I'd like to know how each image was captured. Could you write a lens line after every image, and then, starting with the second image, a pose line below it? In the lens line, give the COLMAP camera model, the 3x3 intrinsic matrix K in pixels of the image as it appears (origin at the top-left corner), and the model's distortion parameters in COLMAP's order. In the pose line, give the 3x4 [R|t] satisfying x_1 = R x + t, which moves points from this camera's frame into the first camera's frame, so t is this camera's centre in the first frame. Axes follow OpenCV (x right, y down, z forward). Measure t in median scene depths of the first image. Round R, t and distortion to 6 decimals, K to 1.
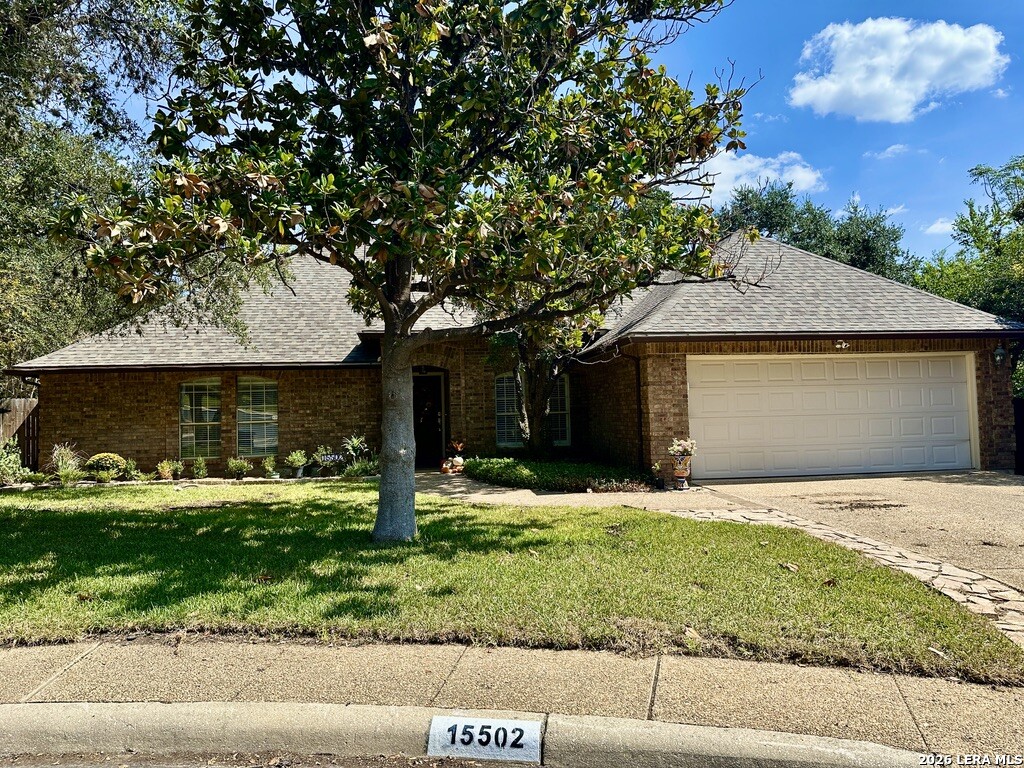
lens RADIAL K [[704.3, 0, 522.6], [0, 704.3, 383.0], [0, 0, 1]] dist [0.151693, -0.276648]
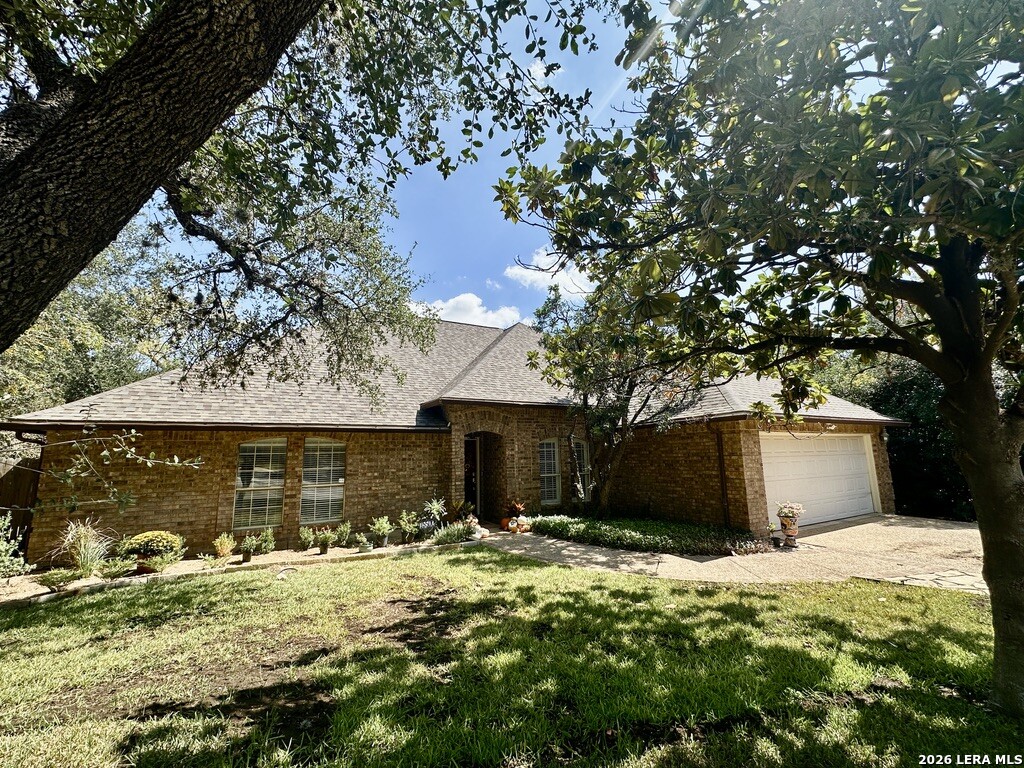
lens RADIAL K [[437.4, 0, 514.1], [0, 437.4, 383.0], [0, 0, 1]] dist [-0.004046, -0.000037]
pose [[0.929146, 0.068913, 0.363234, -0.371573], [-0.020476, 0.990559, -0.135552, -0.008319], [-0.369146, 0.118510, 0.921785, 0.360750]]
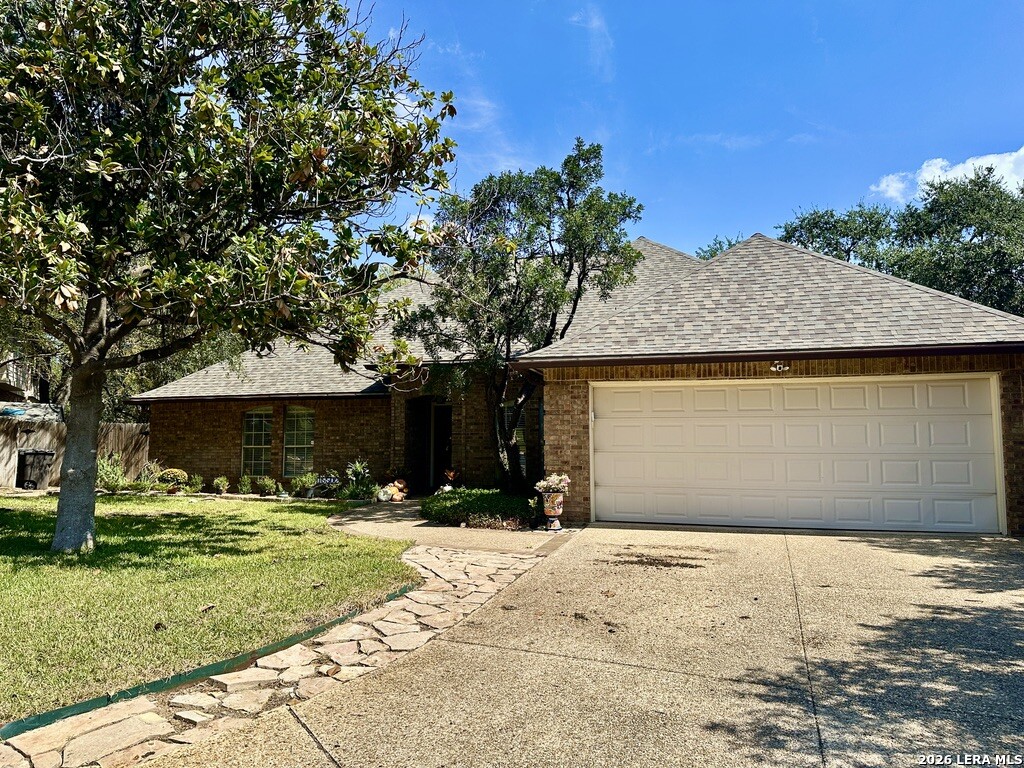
lens RADIAL K [[704.3, 0, 522.6], [0, 704.3, 383.0], [0, 0, 1]] dist [0.151693, -0.276648]
pose [[0.914196, -0.011403, -0.405112, 0.424307], [-0.006987, 0.999012, -0.043888, 0.002021], [0.405212, 0.042953, 0.913213, 0.119712]]
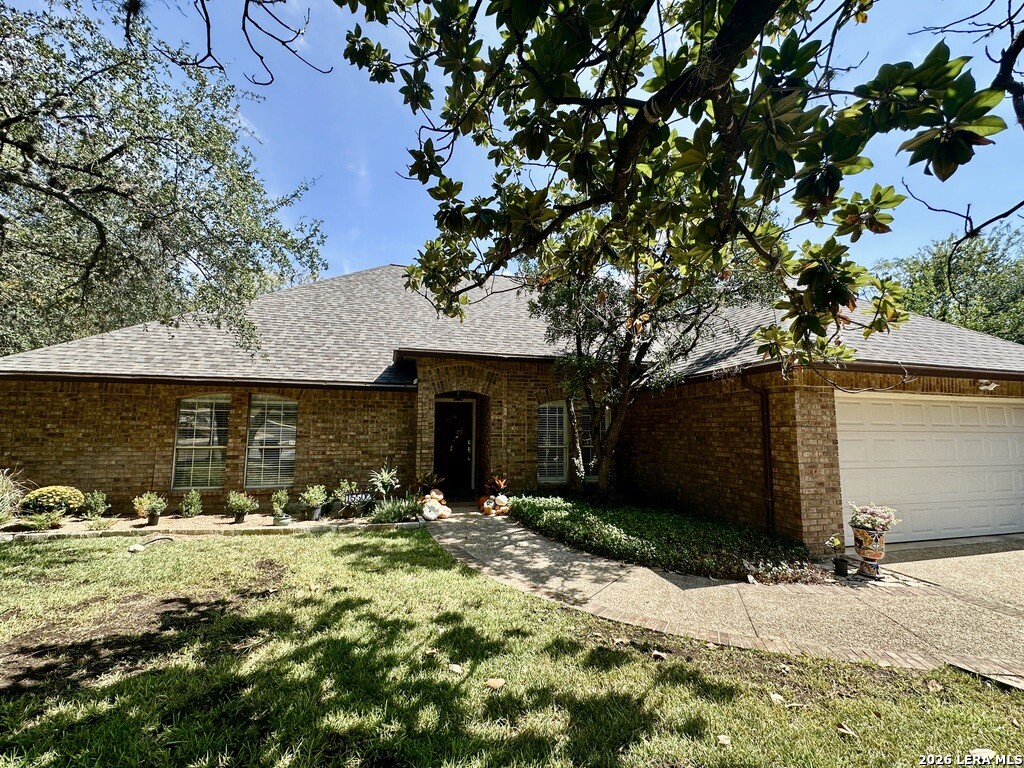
lens RADIAL K [[437.4, 0, 514.1], [0, 437.4, 383.0], [0, 0, 1]] dist [-0.004046, -0.000037]
pose [[0.993073, 0.046791, 0.107777, -0.144139], [-0.039901, 0.997073, -0.065220, -0.000517], [-0.110514, 0.060468, 0.992033, 0.455510]]
